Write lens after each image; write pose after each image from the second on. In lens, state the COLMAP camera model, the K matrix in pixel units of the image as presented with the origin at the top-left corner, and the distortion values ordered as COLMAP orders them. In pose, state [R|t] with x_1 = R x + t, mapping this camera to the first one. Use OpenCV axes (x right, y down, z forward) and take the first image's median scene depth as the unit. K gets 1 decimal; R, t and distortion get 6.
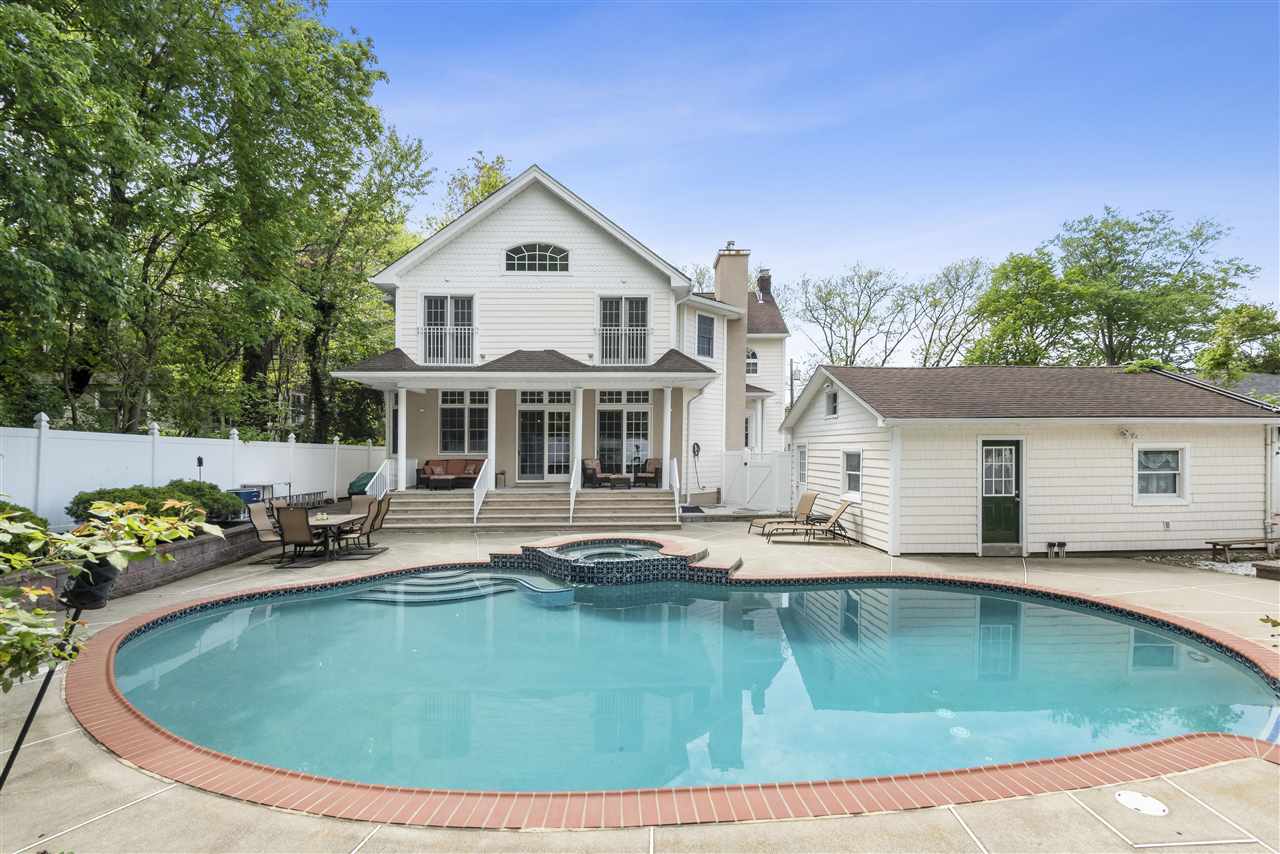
lens RADIAL K [[596.7, 0, 641.0], [0, 596.7, 447.0], [0, 0, 1]] dist [0.026194, -0.000088]
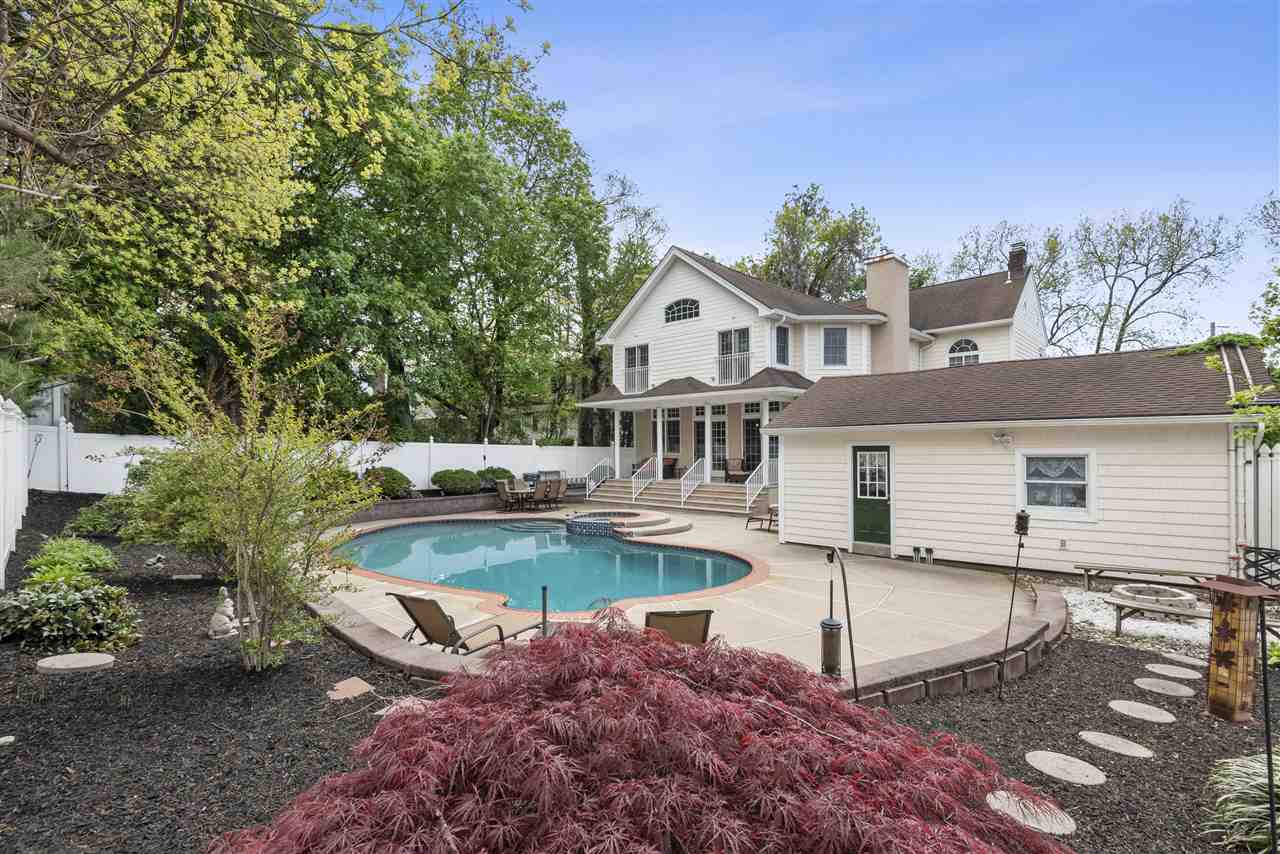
lens RADIAL K [[596.7, 0, 641.0], [0, 596.7, 447.0], [0, 0, 1]] dist [0.026194, -0.000088]
pose [[0.696452, 0.002304, -0.717600, 0.751154], [-0.002934, 0.999996, 0.000363, -0.004753], [0.717597, 0.001853, 0.696456, -0.014016]]
